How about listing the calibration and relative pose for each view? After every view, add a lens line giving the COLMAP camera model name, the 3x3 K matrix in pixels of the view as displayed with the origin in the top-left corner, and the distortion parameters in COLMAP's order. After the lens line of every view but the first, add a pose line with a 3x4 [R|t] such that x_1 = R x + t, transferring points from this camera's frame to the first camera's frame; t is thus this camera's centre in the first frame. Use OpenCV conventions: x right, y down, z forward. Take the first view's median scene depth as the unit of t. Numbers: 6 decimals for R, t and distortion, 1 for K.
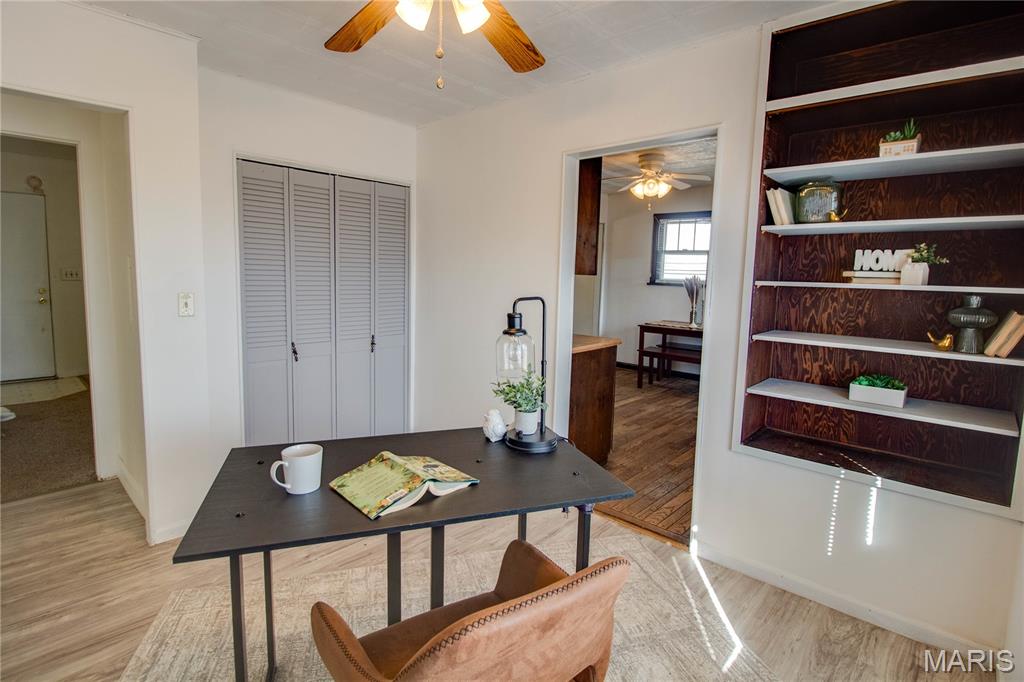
lens RADIAL K [[506.2, 0, 514.3], [0, 506.2, 324.8], [0, 0, 1]] dist [-0.003463, -0.000861]
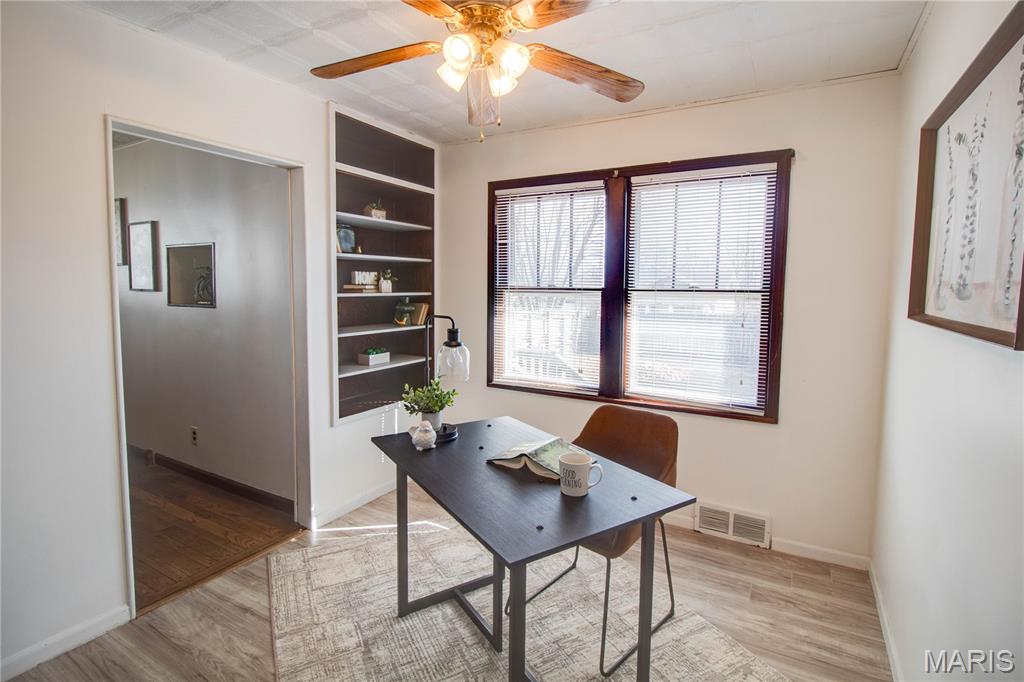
lens RADIAL K [[506.2, 0, 514.3], [0, 506.2, 324.8], [0, 0, 1]] dist [-0.003463, -0.000861]
pose [[-0.228838, -0.101790, 0.968128, -1.055974], [0.085993, 0.988516, 0.124260, -0.149673], [-0.969659, 0.111688, -0.217457, 0.961926]]
